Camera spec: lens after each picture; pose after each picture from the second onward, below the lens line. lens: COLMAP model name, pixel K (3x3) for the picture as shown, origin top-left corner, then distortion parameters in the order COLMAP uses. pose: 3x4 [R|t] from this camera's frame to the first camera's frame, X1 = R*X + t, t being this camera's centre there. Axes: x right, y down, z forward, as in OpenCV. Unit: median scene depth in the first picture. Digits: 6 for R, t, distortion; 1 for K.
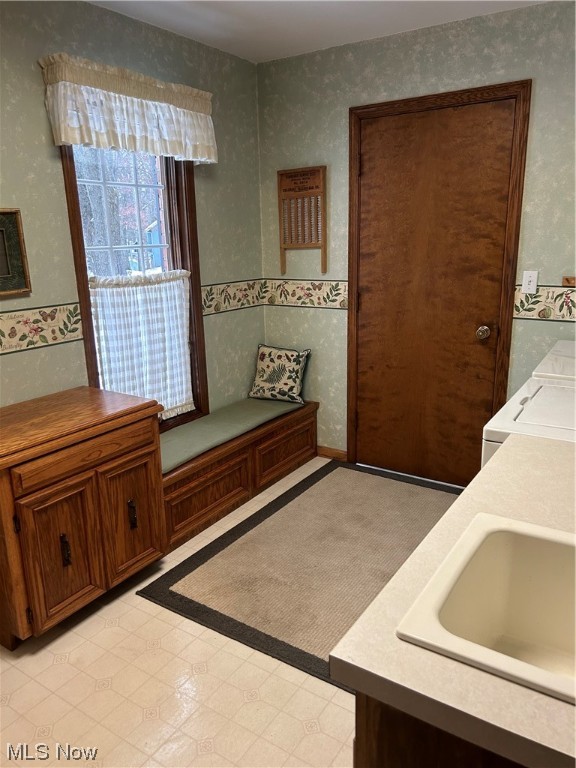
lens RADIAL K [[571.7, 0, 284.2], [0, 571.7, 382.2], [0, 0, 1]] dist [0.047779, -0.060171]
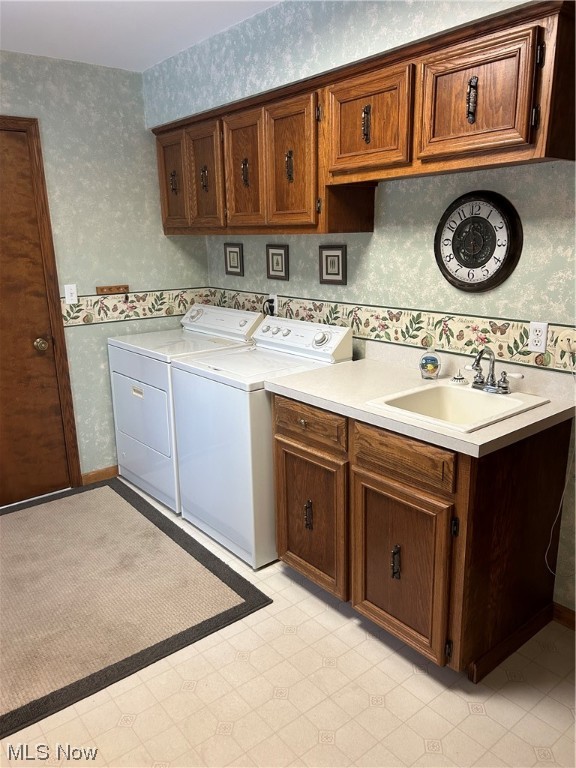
lens RADIAL K [[571.7, 0, 284.2], [0, 571.7, 382.2], [0, 0, 1]] dist [0.047779, -0.060171]
pose [[0.307909, -0.222413, 0.925054, -0.549820], [0.254862, 0.956039, 0.145031, -0.062183], [-0.916645, 0.191105, 0.351058, 0.230789]]
